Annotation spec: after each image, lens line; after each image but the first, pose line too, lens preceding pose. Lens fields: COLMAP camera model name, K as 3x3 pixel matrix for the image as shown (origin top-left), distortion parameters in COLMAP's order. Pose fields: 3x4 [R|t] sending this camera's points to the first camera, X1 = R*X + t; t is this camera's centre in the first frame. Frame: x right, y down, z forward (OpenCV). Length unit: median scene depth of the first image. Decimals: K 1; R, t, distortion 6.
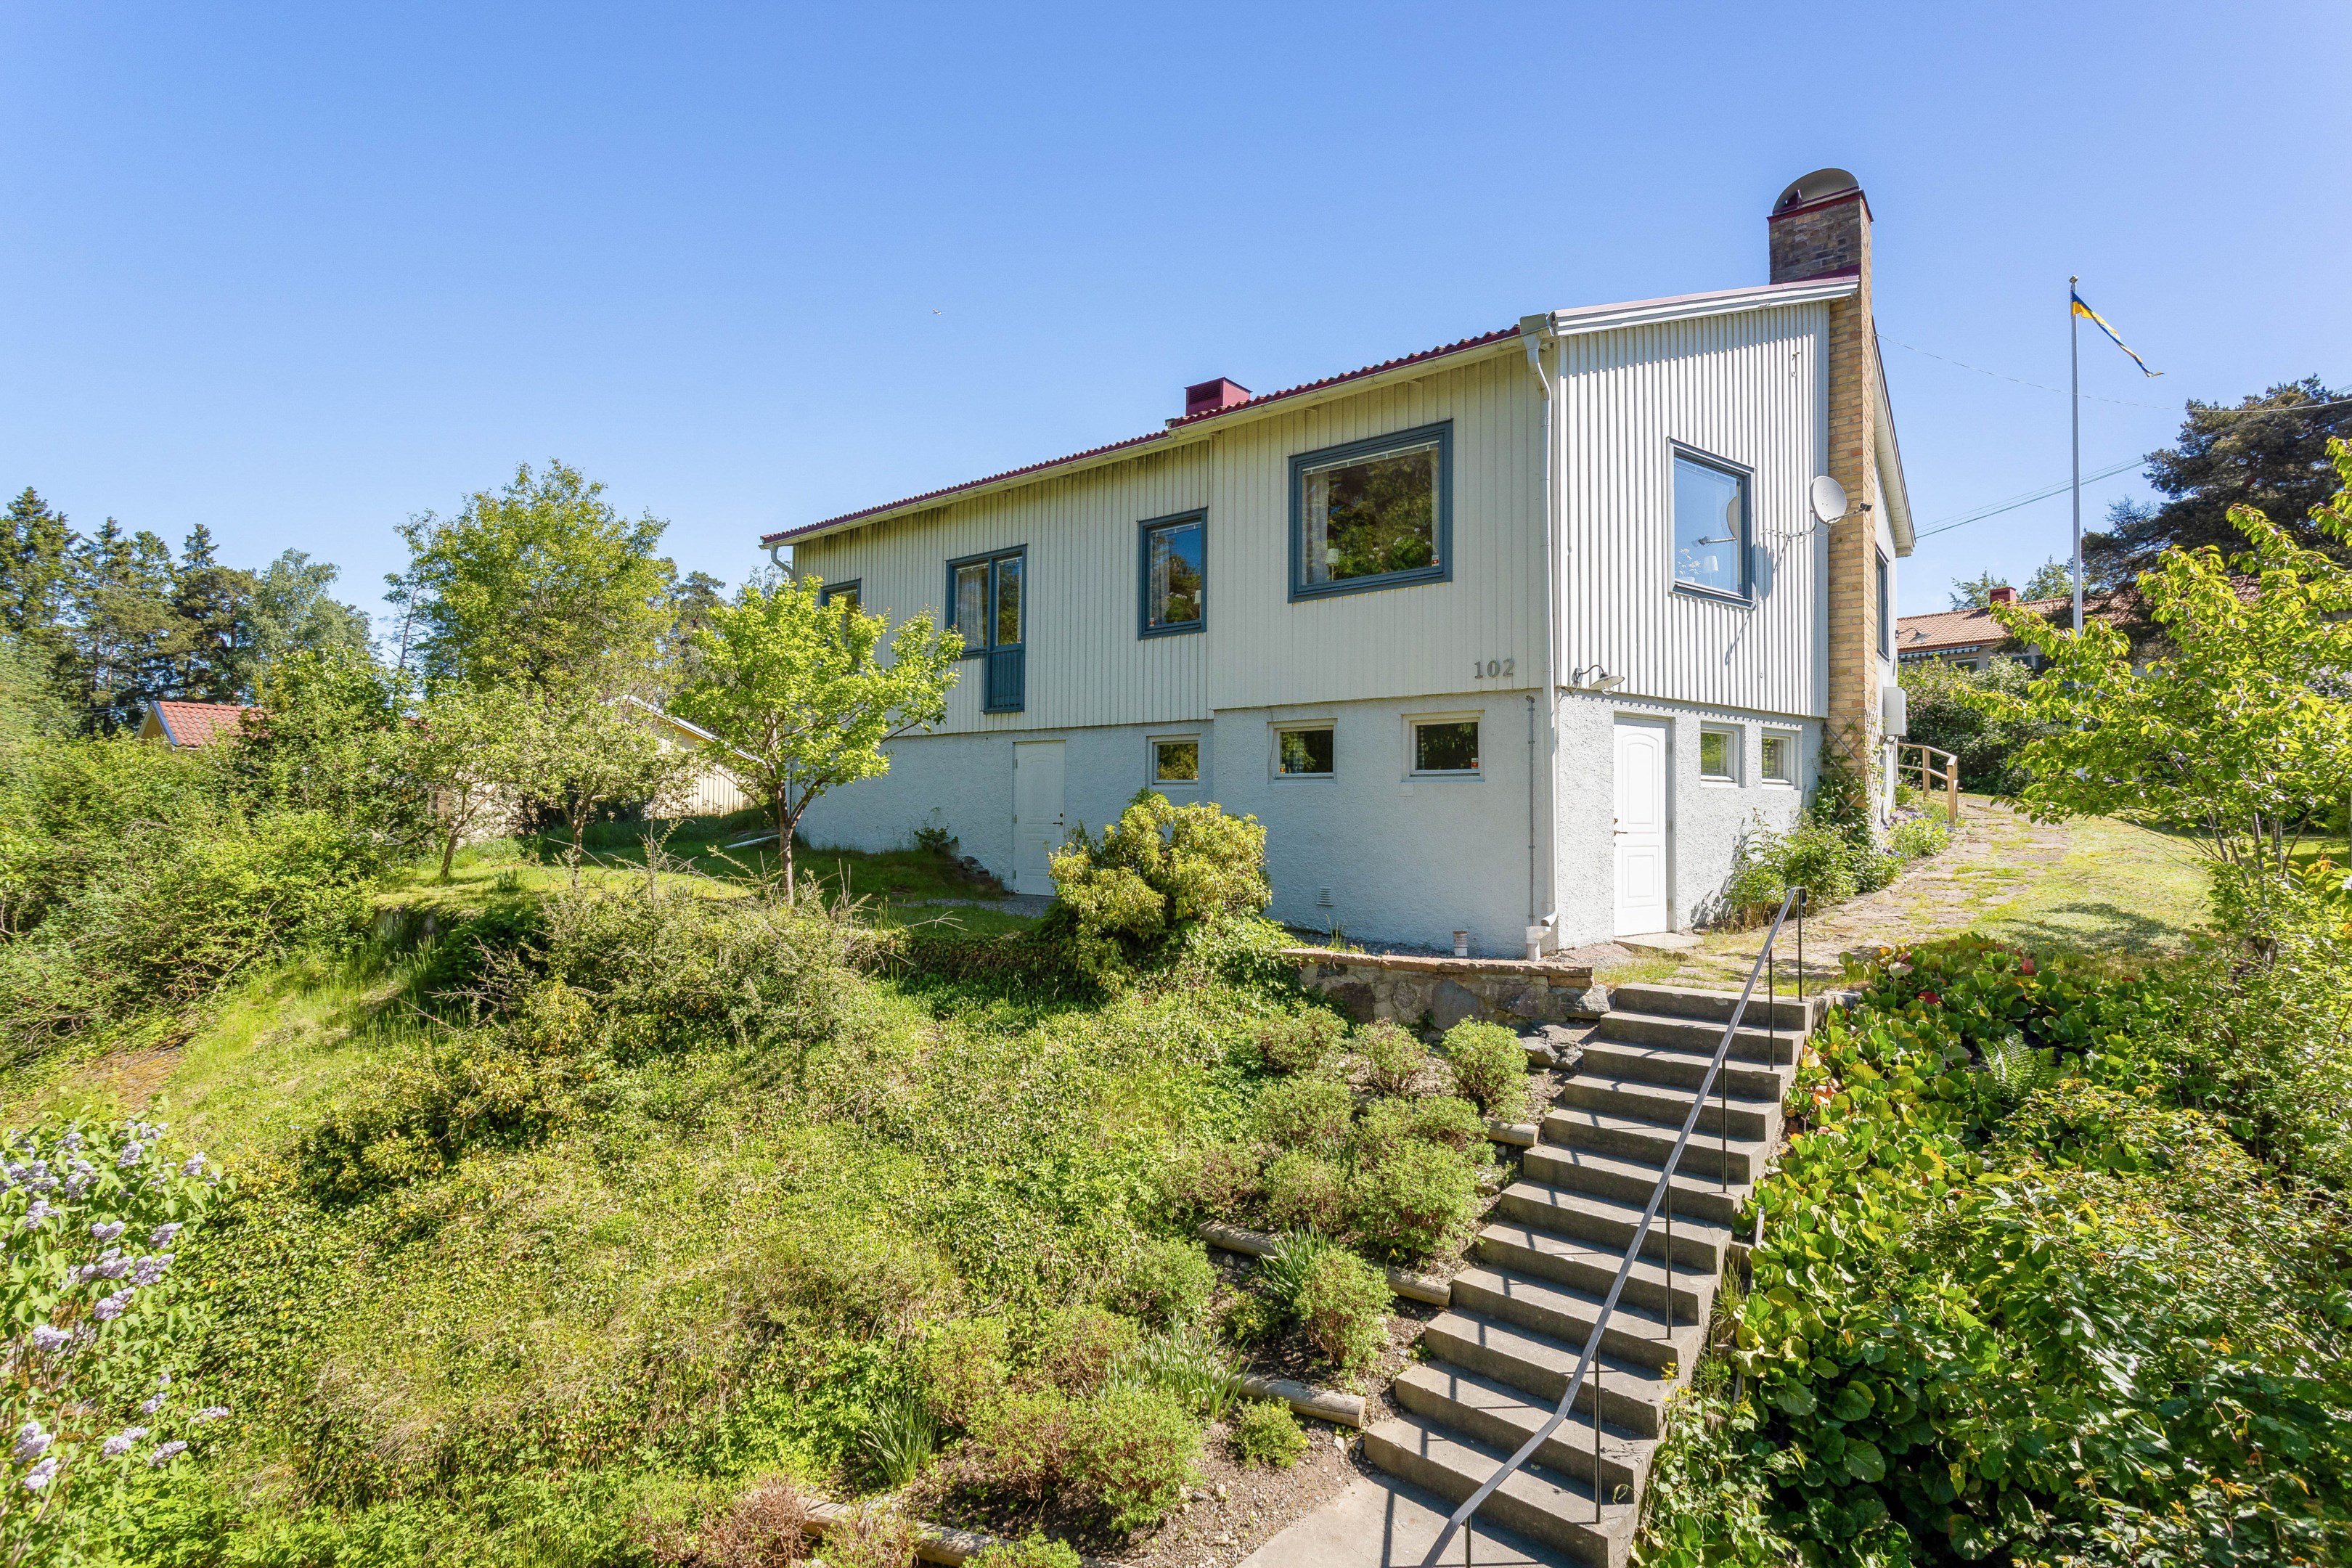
lens RADIAL K [[1118.2, 0, 1177.2], [0, 1118.2, 789.6], [0, 0, 1]] dist [-0.002575, -0.000440]
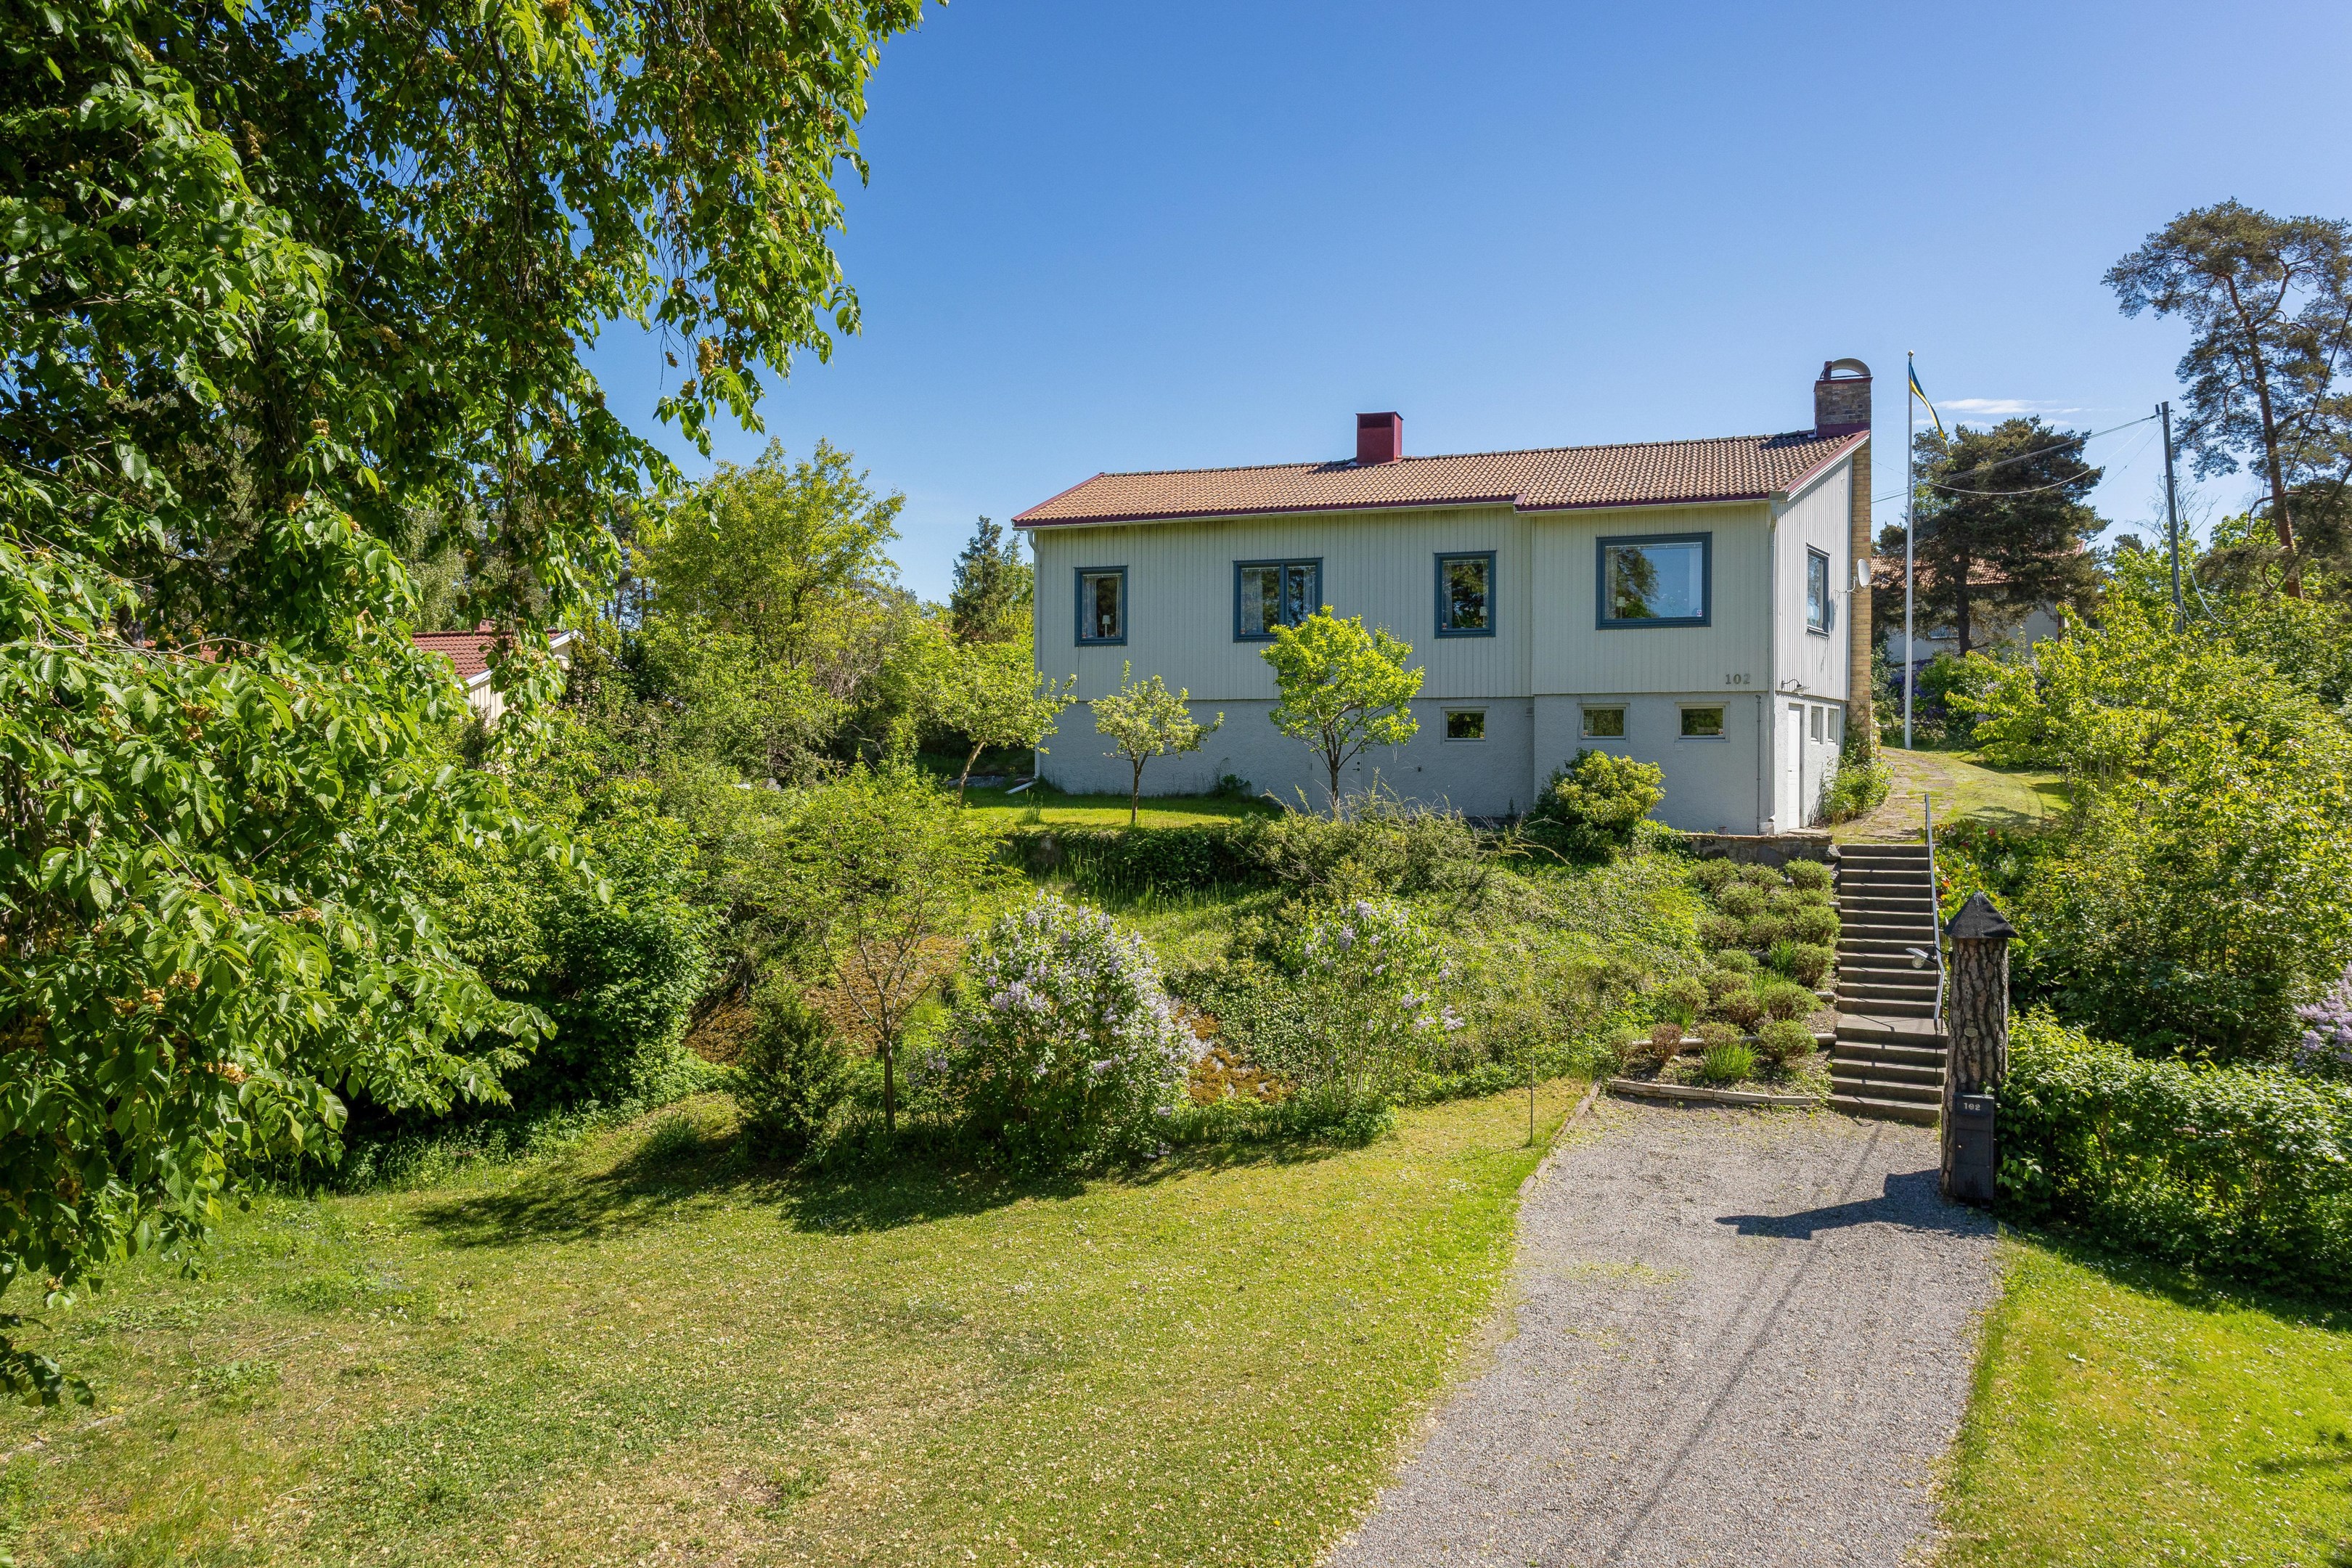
lens RADIAL K [[1591.9, 0, 1174.8], [0, 1591.9, 773.1], [0, 0, 1]] dist [-0.001624, 0.000510]
pose [[0.943280, -0.008063, 0.331900, -1.309195], [-0.002436, 0.999510, 0.031205, -0.033299], [-0.331989, -0.030243, 0.942798, -1.018612]]
